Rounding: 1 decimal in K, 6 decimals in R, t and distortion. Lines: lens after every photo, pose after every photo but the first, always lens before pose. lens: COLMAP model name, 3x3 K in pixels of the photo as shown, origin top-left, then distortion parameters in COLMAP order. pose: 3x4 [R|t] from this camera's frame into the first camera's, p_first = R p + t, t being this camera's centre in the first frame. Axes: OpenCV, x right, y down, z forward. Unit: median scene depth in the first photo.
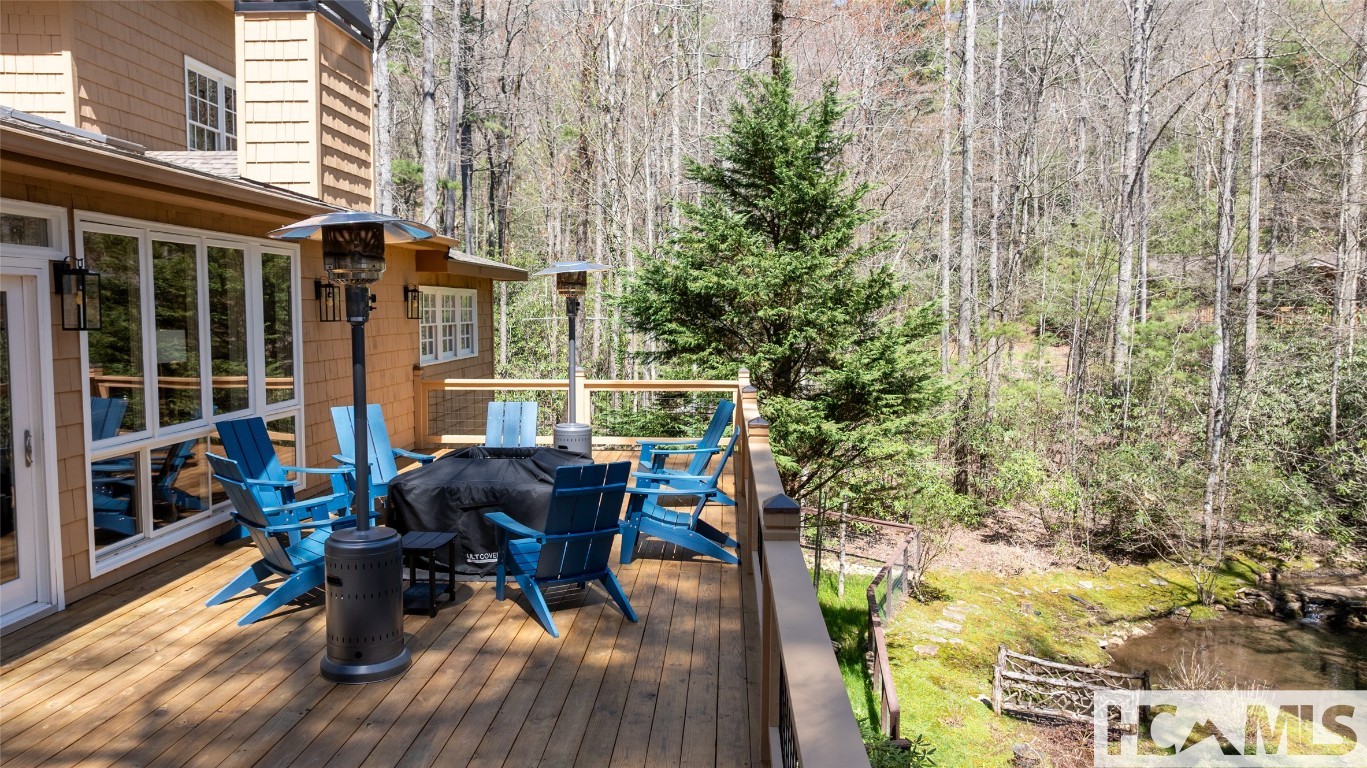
lens RADIAL K [[989.8, 0, 683.5], [0, 989.8, 384.0], [0, 0, 1]] dist [-0.062791, 0.087427]
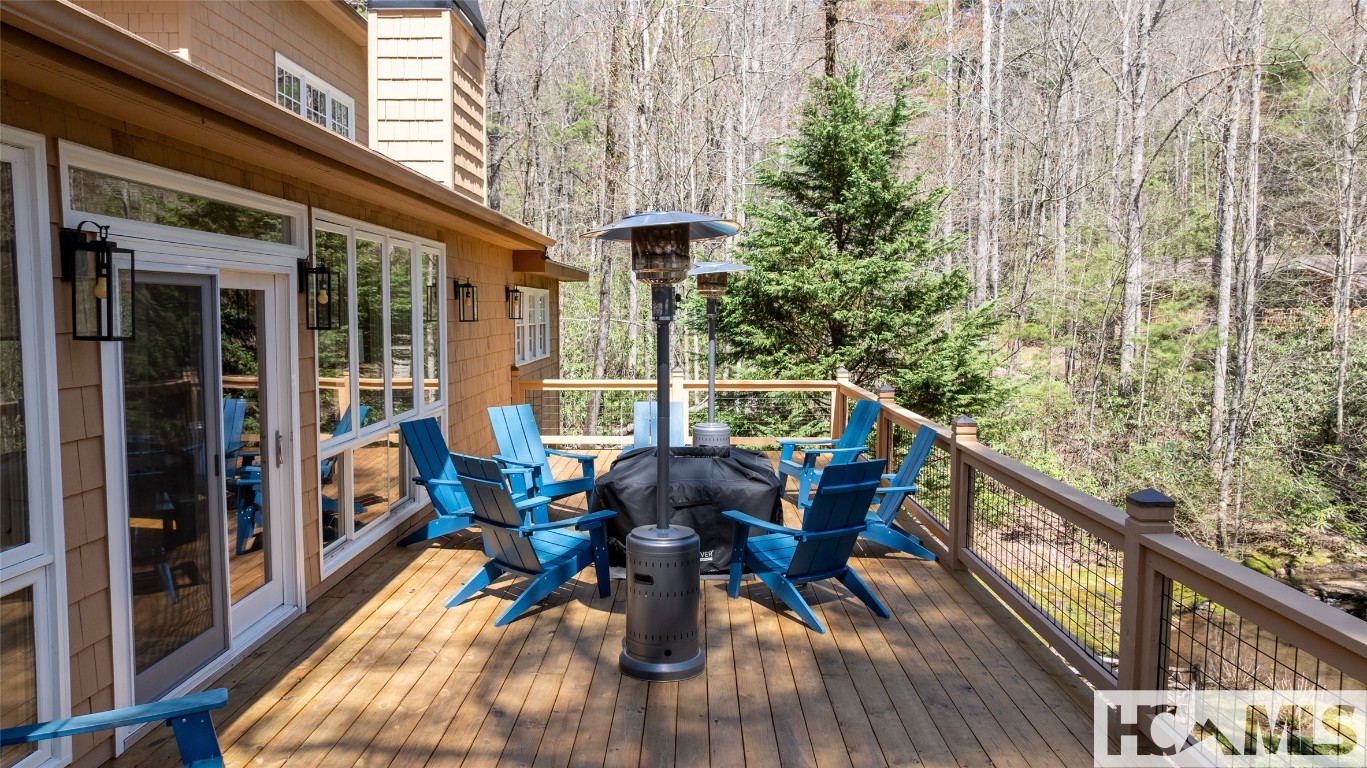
lens RADIAL K [[987.2, 0, 683.5], [0, 987.2, 384.0], [0, 0, 1]] dist [-0.032356, 0.032672]
pose [[0.999371, -0.001649, 0.035413, -0.135591], [0.001701, 0.999998, -0.001428, 0.001010], [-0.035411, 0.001487, 0.999372, -0.003043]]
